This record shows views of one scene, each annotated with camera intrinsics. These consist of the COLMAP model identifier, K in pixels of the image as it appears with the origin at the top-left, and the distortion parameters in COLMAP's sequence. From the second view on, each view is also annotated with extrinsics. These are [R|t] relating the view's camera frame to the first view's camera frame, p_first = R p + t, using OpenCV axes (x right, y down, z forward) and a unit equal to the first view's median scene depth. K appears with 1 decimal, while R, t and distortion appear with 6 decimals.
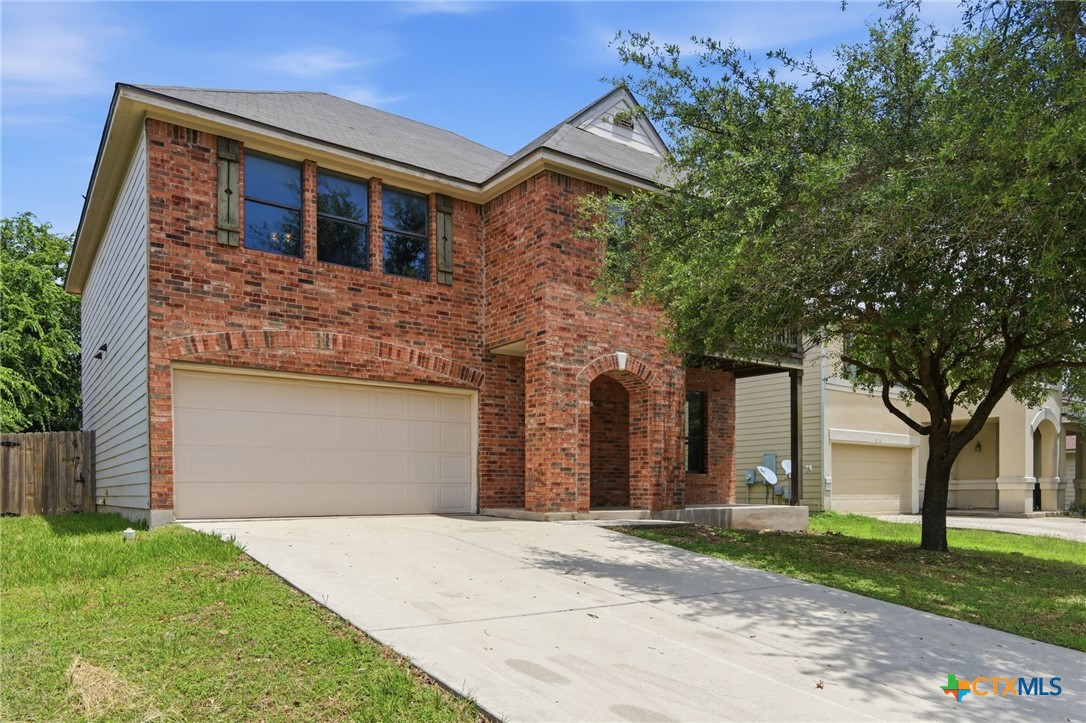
lens RADIAL K [[511.6, 0, 539.4], [0, 511.6, 364.9], [0, 0, 1]] dist [-0.000633, 0.000073]
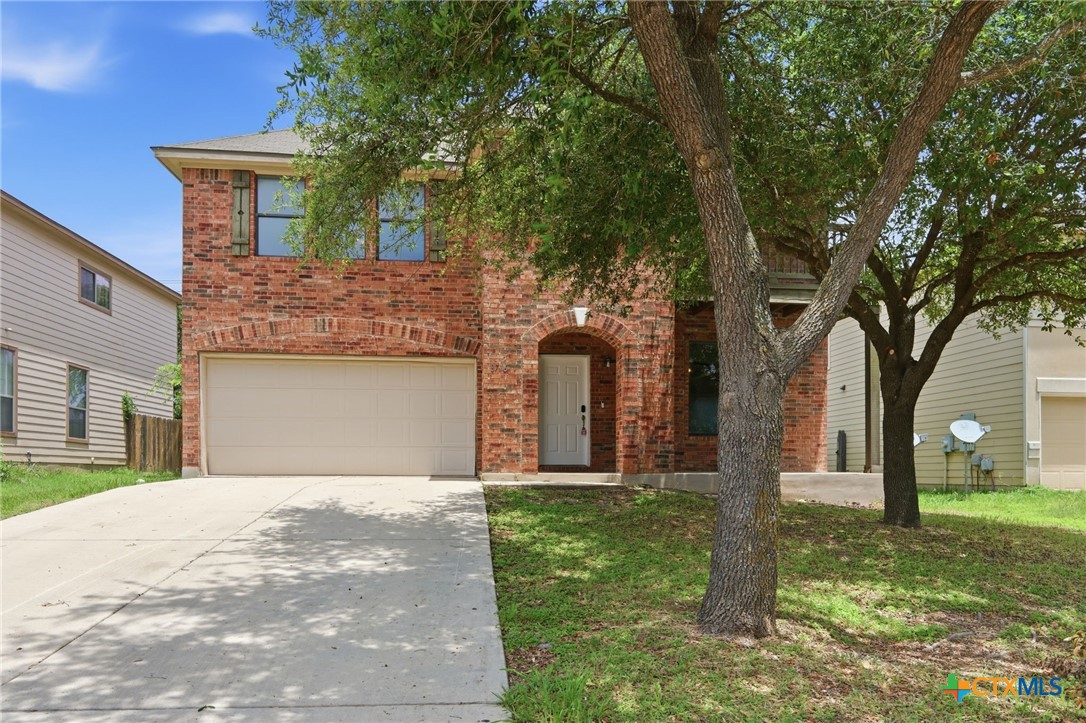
lens RADIAL K [[509.1, 0, 543.1], [0, 509.1, 336.7], [0, 0, 1]] dist [0.001520, 0.000258]
pose [[0.931102, -0.086037, -0.354466, 0.469585], [0.085081, 0.996206, -0.018313, 0.044734], [0.354697, -0.013107, 0.934890, 0.094589]]
